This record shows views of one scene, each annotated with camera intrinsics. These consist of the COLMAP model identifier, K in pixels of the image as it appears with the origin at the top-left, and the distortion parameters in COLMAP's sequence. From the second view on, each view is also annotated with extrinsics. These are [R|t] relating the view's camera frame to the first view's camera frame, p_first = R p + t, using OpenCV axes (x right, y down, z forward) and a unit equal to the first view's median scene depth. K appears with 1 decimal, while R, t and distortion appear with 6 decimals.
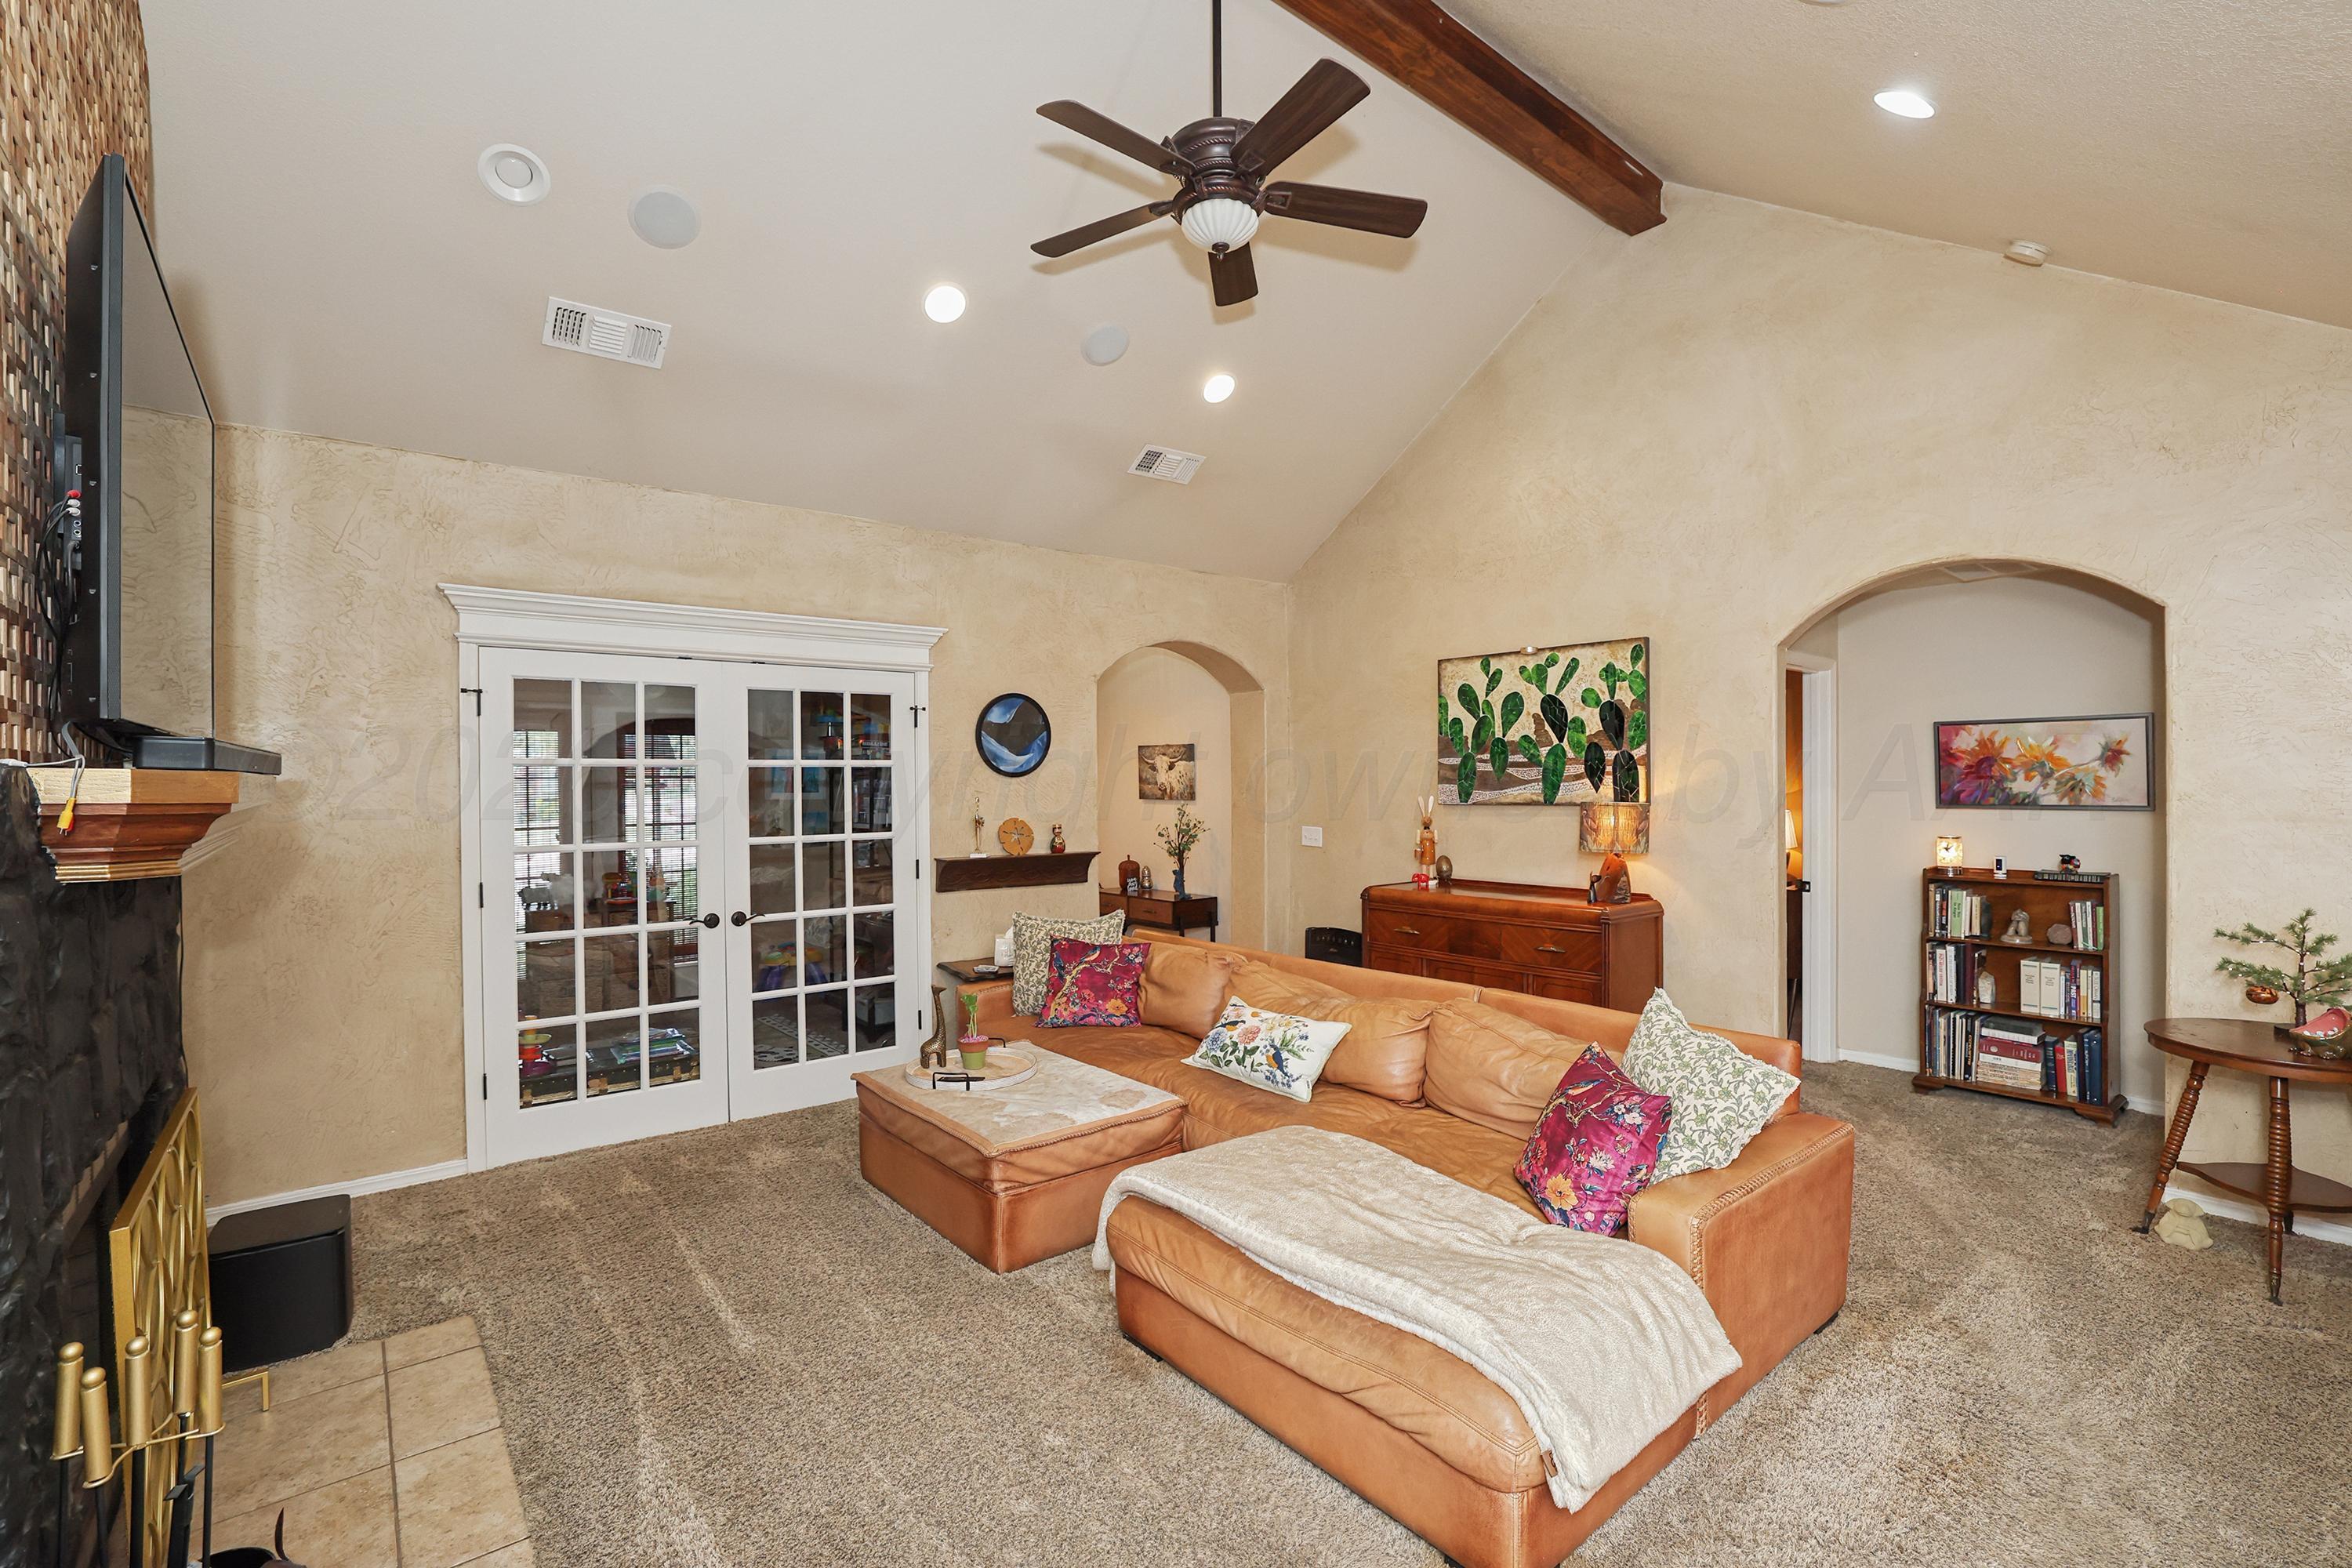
lens RADIAL K [[1064.1, 0, 1175.6], [0, 1064.1, 767.8], [0, 0, 1]] dist [-0.048381, 0.013827]
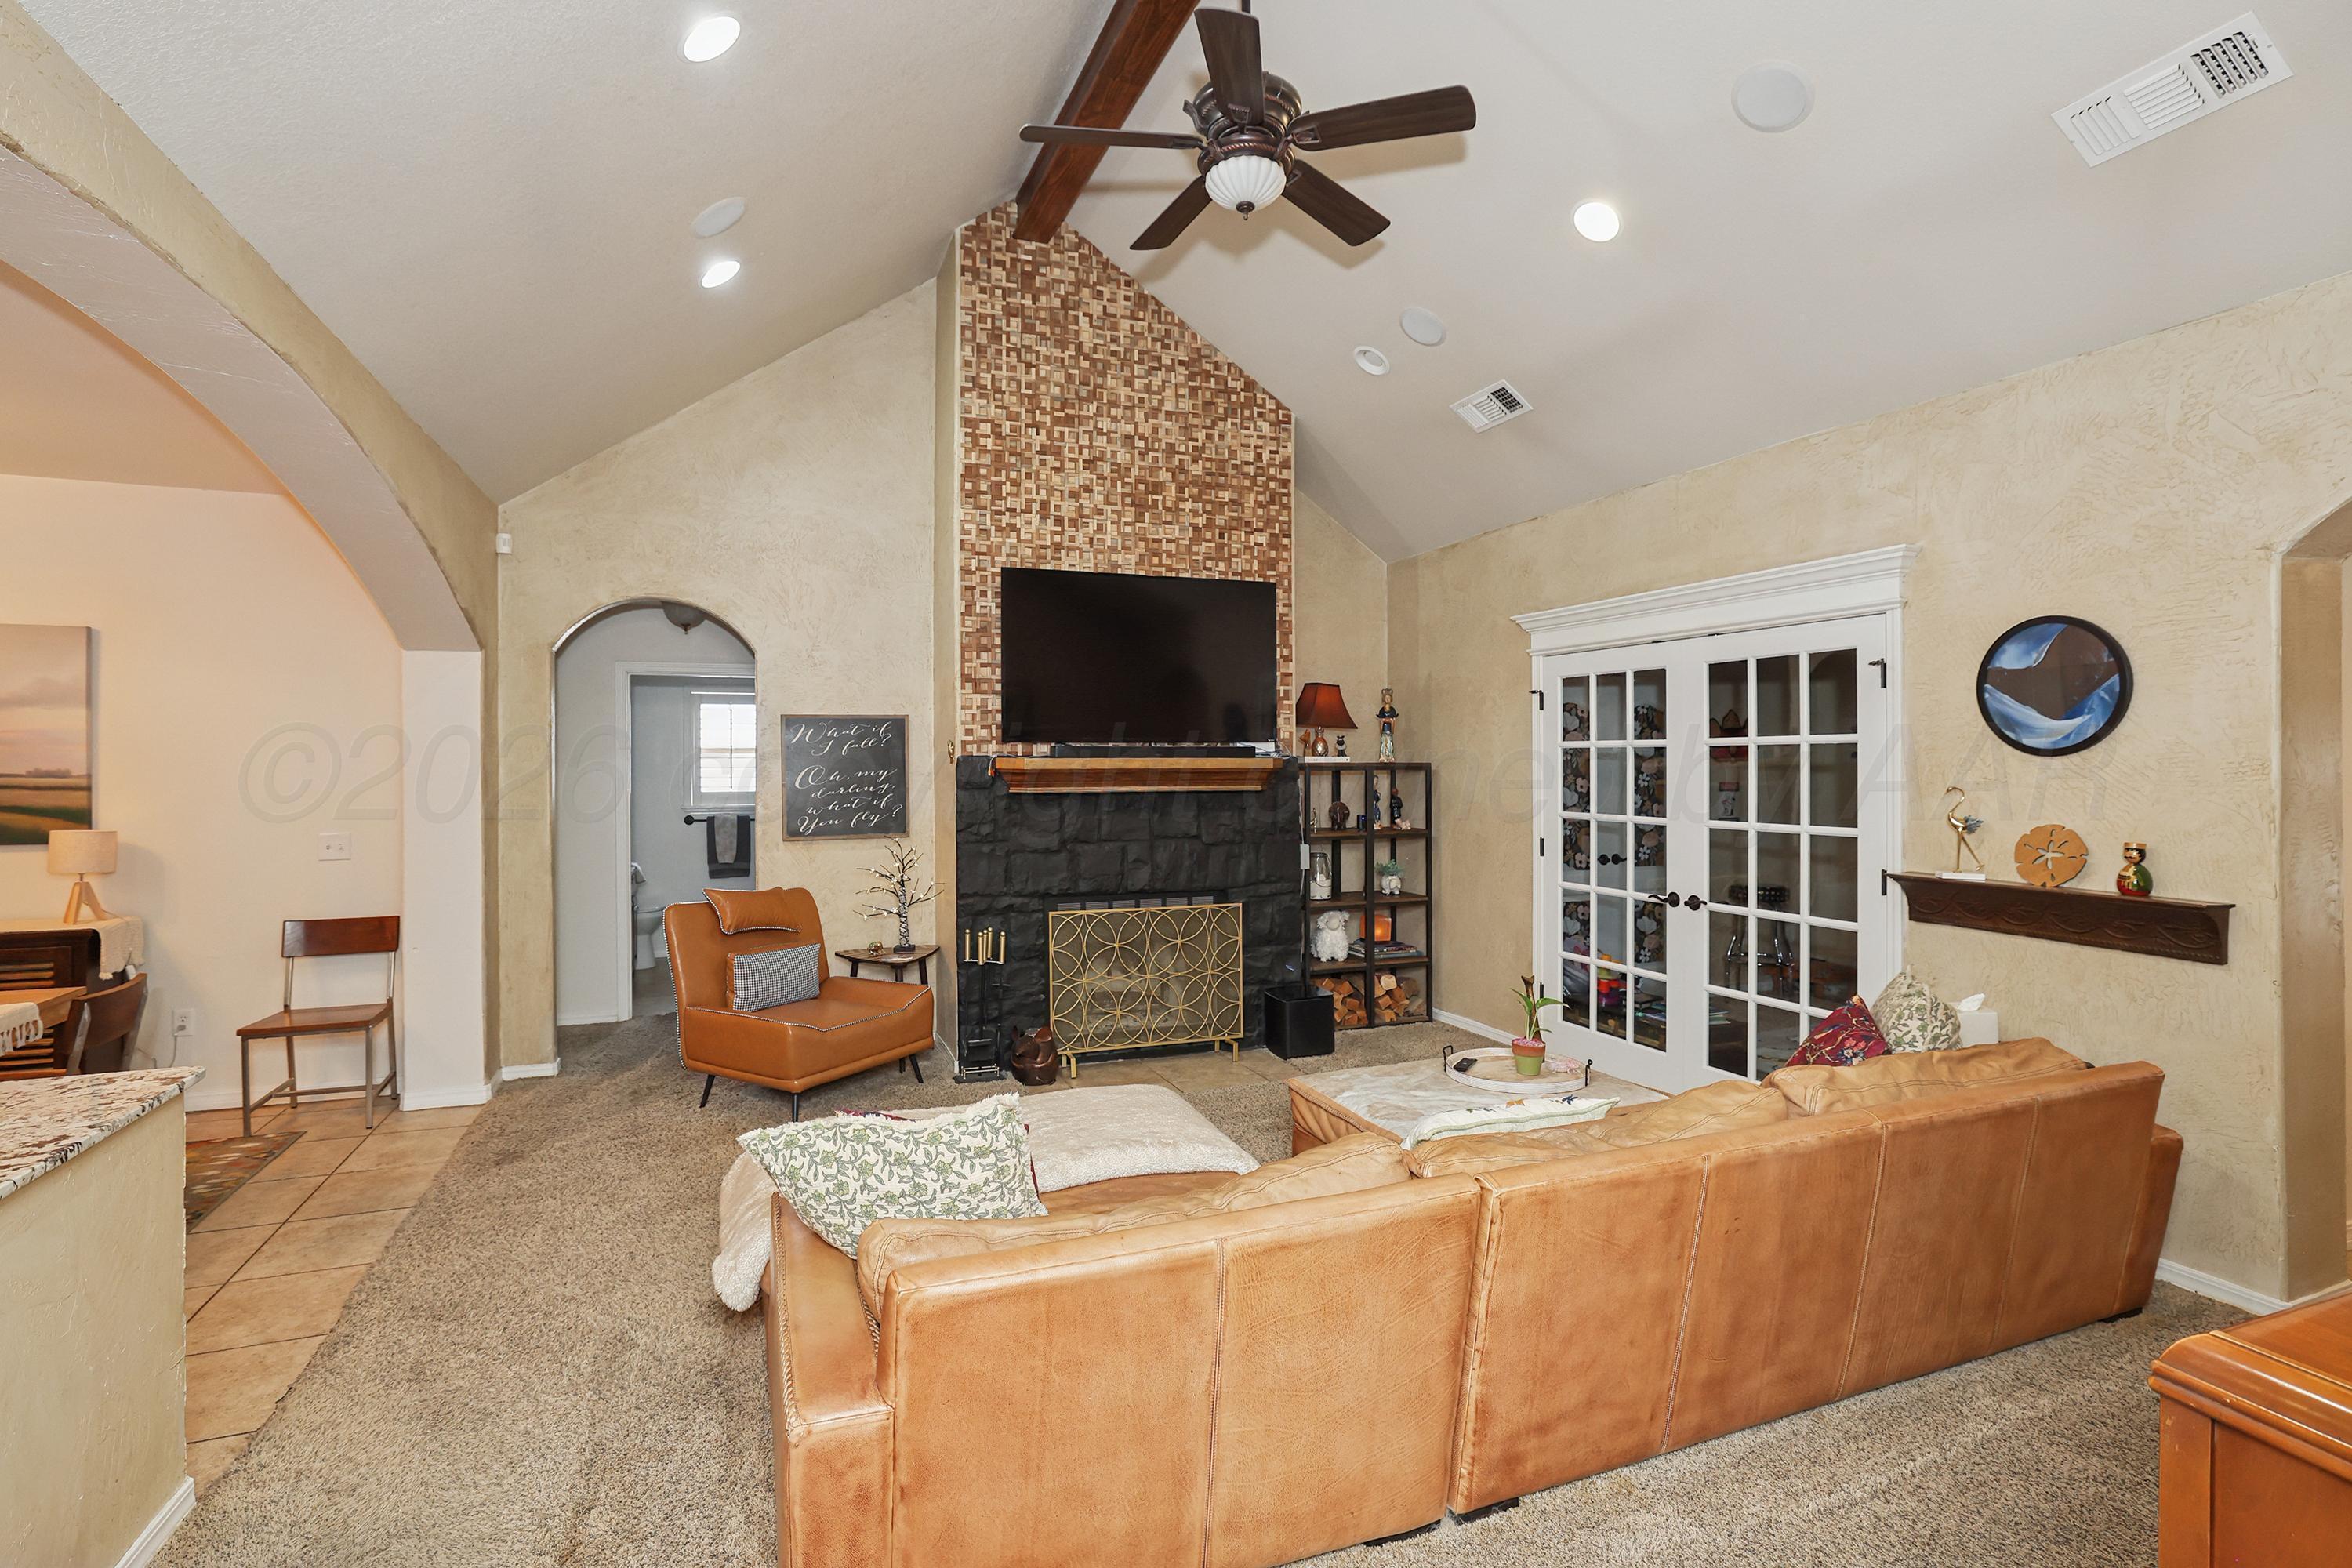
lens RADIAL K [[1139.3, 0, 1156.6], [0, 1139.3, 749.3], [0, 0, 1]] dist [-0.038898, 0.006022]
pose [[-0.321619, -0.004928, -0.946856, 0.651490], [0.012380, 0.999879, -0.009409, 0.005201], [0.946788, -0.014749, -0.321519, 0.778335]]
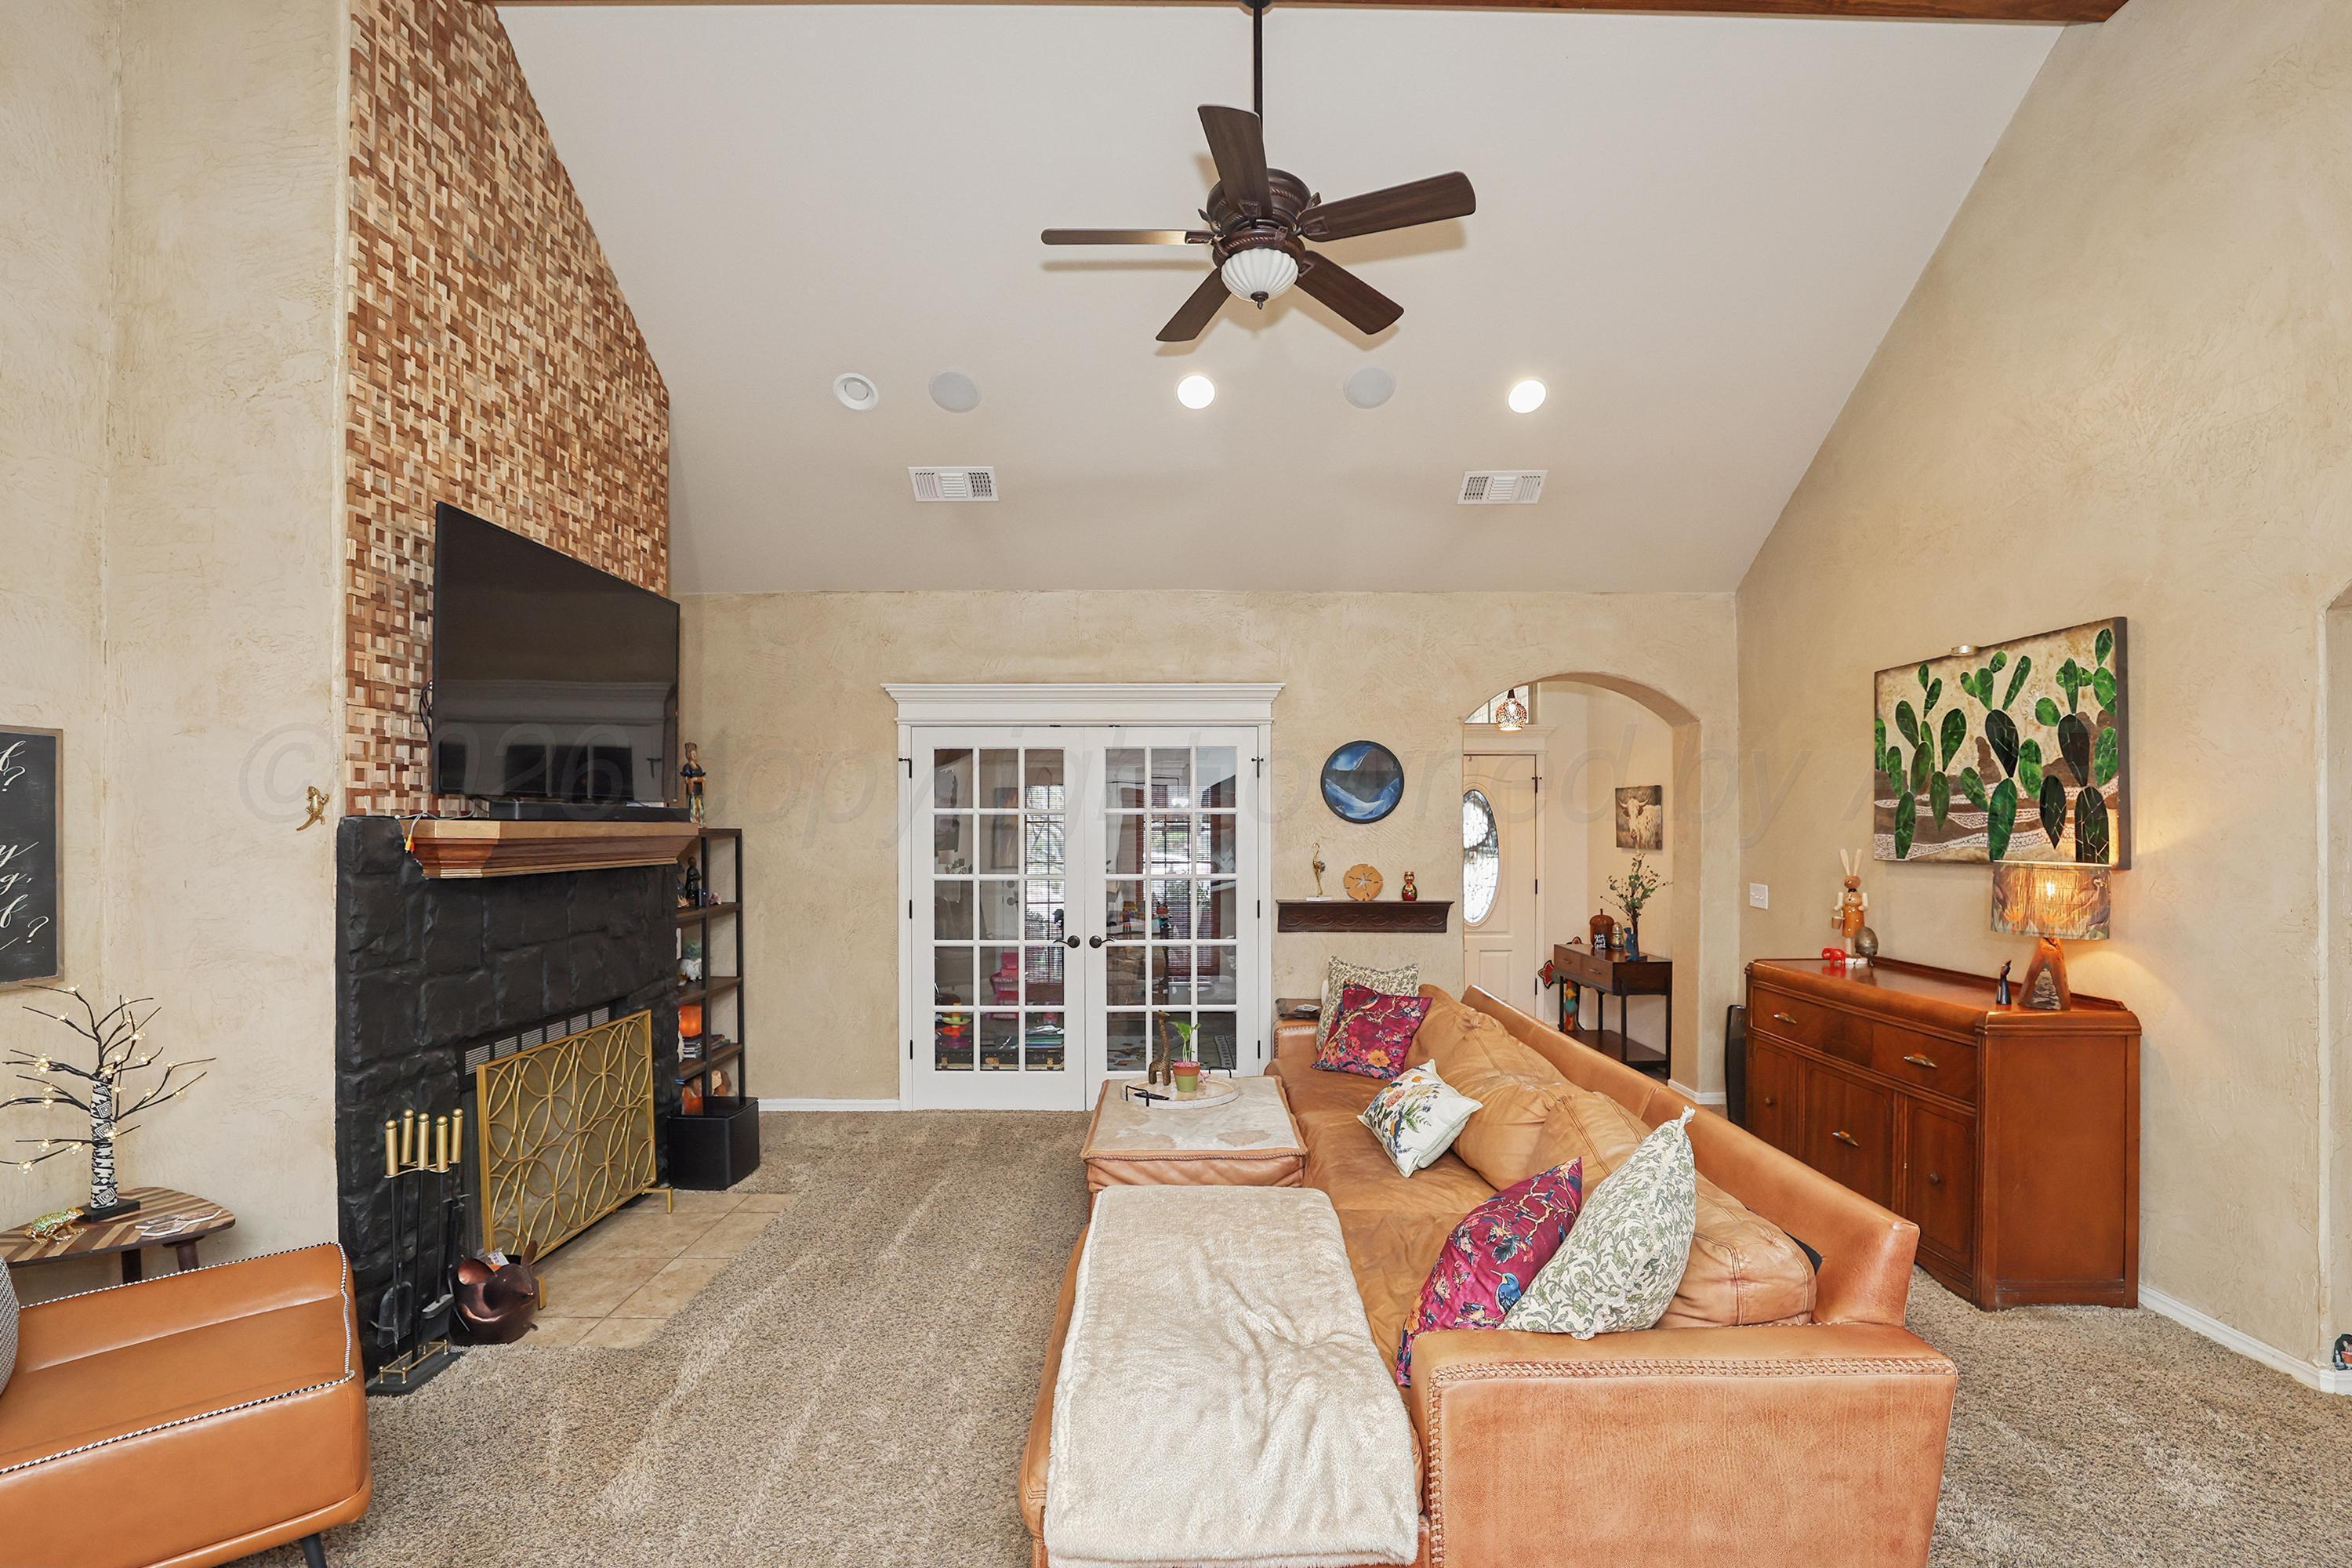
lens RADIAL K [[1064.1, 0, 1199.0], [0, 1064.1, 818.0], [0, 0, 1]] dist [-0.048381, 0.013827]
pose [[0.780348, -0.000393, -0.625346, 0.386701], [0.003382, 0.999988, 0.003593, -0.000570], [0.625337, -0.004919, 0.780339, 0.118965]]
